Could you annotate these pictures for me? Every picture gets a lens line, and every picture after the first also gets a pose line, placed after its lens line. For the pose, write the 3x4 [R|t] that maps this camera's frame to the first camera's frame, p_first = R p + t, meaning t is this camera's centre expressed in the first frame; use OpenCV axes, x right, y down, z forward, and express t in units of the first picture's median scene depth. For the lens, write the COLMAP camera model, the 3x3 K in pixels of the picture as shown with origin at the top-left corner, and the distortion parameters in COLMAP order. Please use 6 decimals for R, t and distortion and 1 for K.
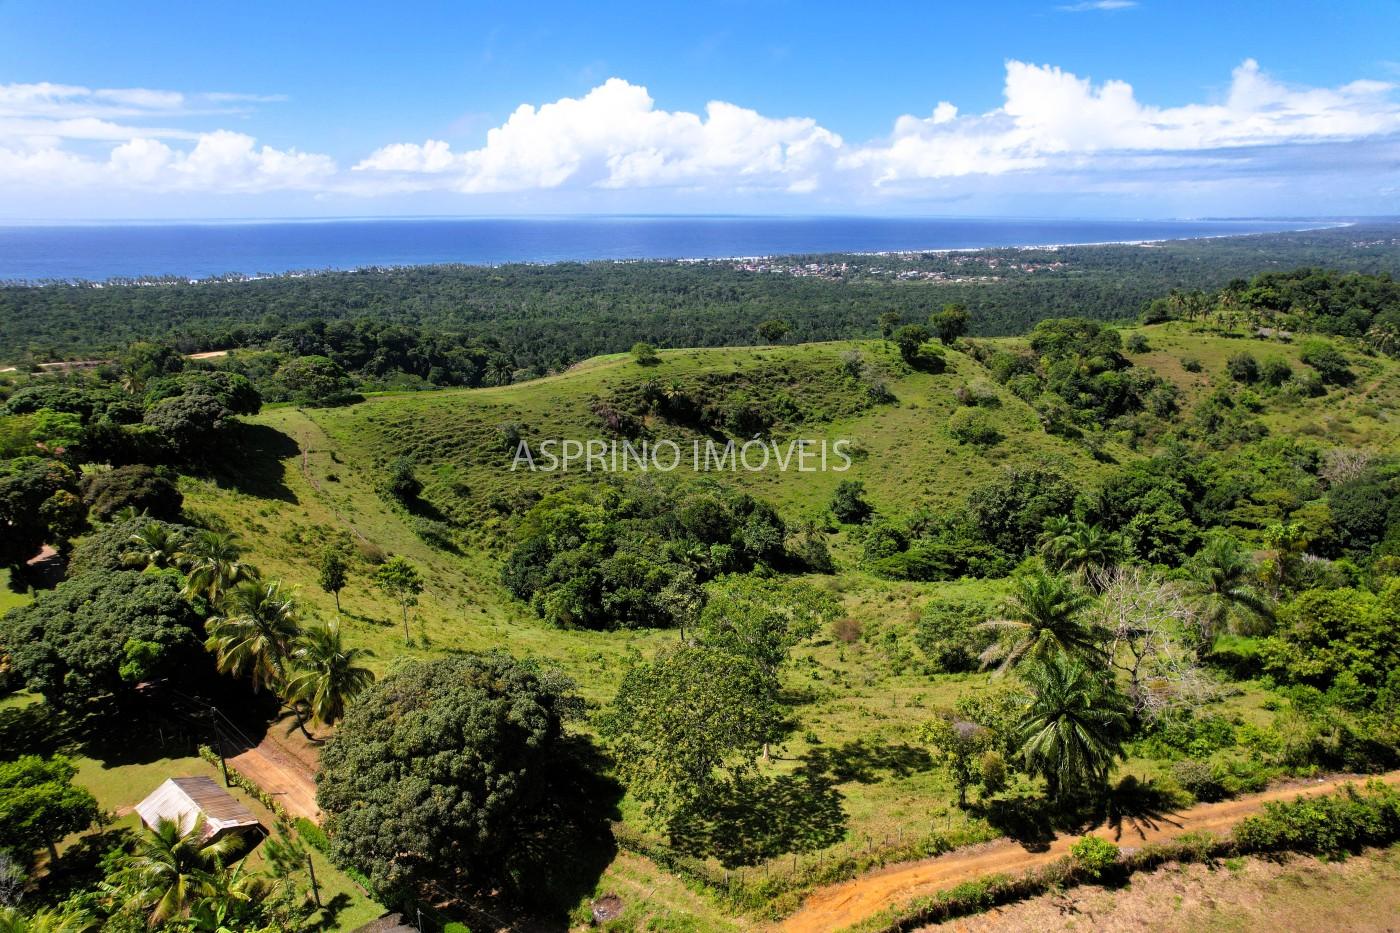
lens RADIAL K [[890.6, 0, 695.7], [0, 890.6, 481.2], [0, 0, 1]] dist [-0.075509, 0.065491]
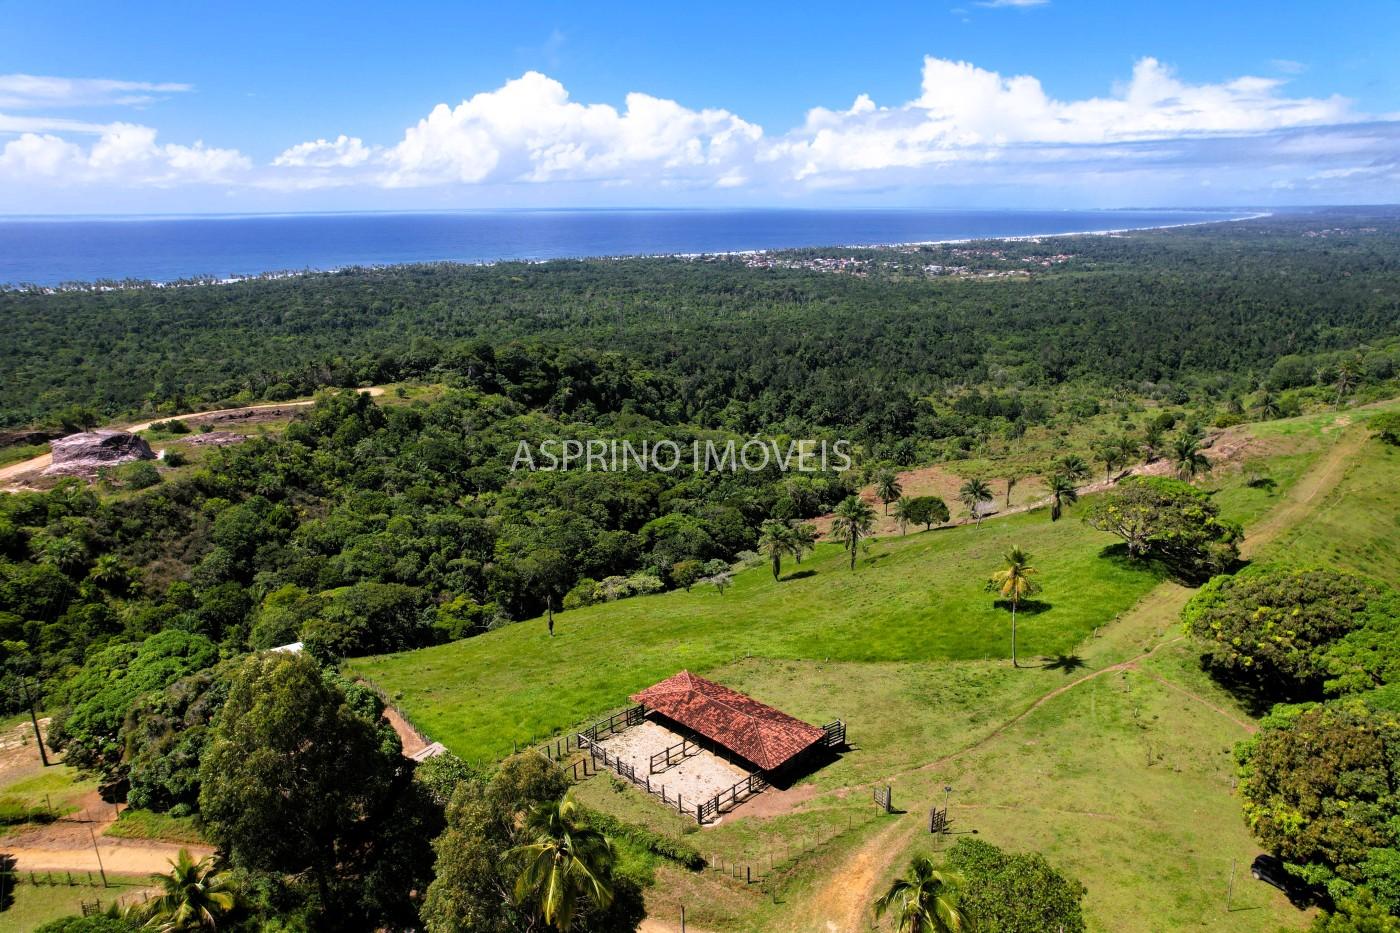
lens RADIAL K [[890.6, 0, 696.9], [0, 890.6, 482.6], [0, 0, 1]] dist [-0.075509, 0.065491]
pose [[0.996820, -0.028598, 0.074380, -0.465614], [0.027963, 0.999563, 0.009559, -0.095054], [-0.074621, -0.007448, 0.997184, 0.310968]]
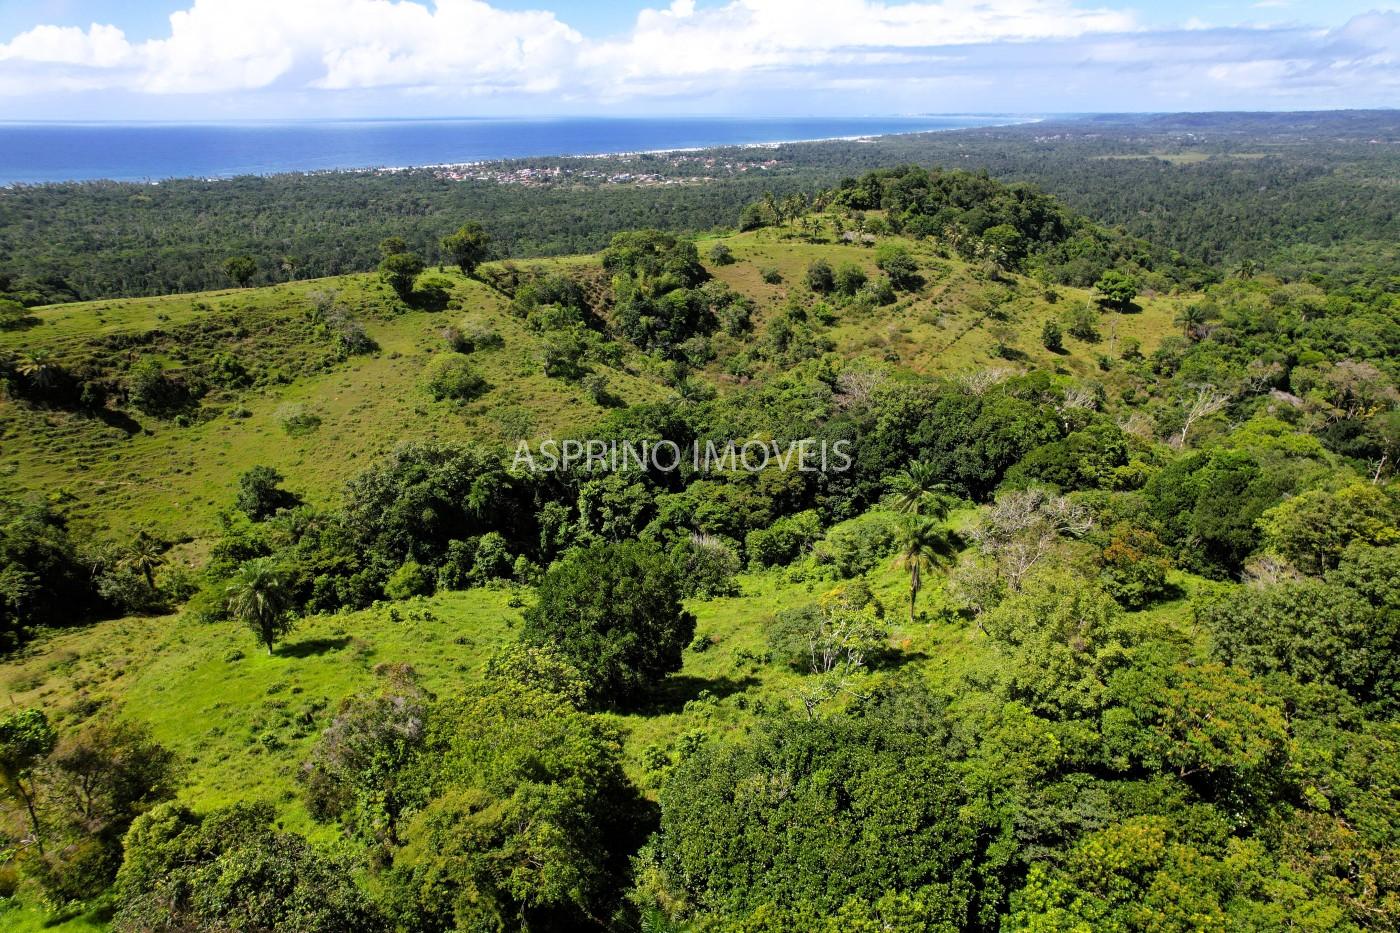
lens RADIAL K [[890.6, 0, 698.6], [0, 890.6, 485.6], [0, 0, 1]] dist [-0.075509, 0.065491]
pose [[0.962938, -0.108945, 0.246741, 0.235067], [0.082184, 0.989808, 0.116305, -0.028365], [-0.256897, -0.091716, 0.962077, 0.094048]]
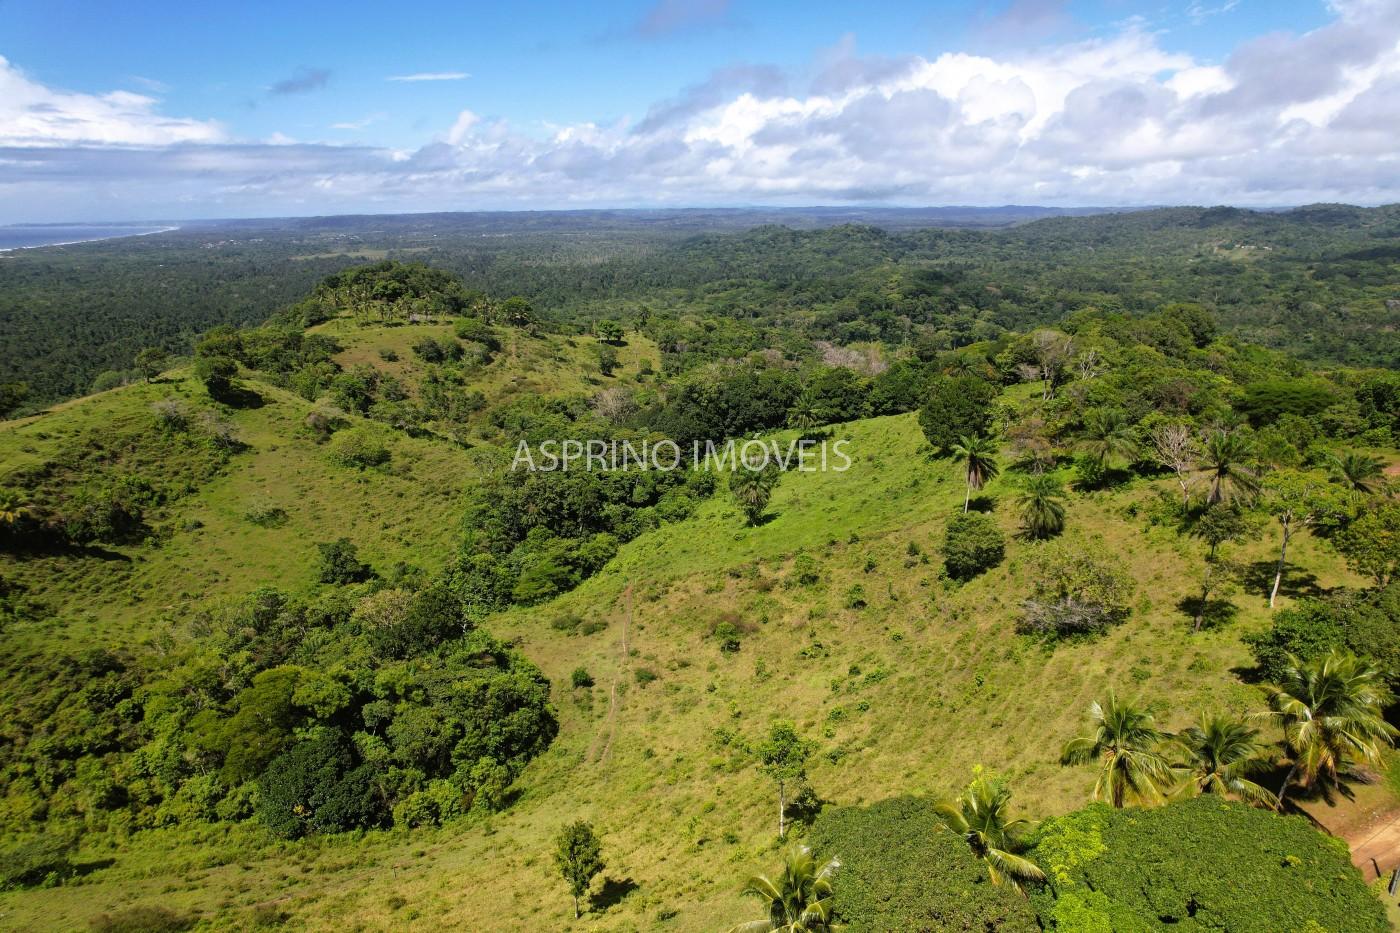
lens RADIAL K [[890.6, 0, 697.0], [0, 890.6, 485.4], [0, 0, 1]] dist [-0.075509, 0.065491]
pose [[0.405209, -0.276670, 0.871355, -0.259622], [0.277299, 0.945403, 0.171228, -0.063322], [-0.871155, 0.172243, 0.459806, 0.205588]]
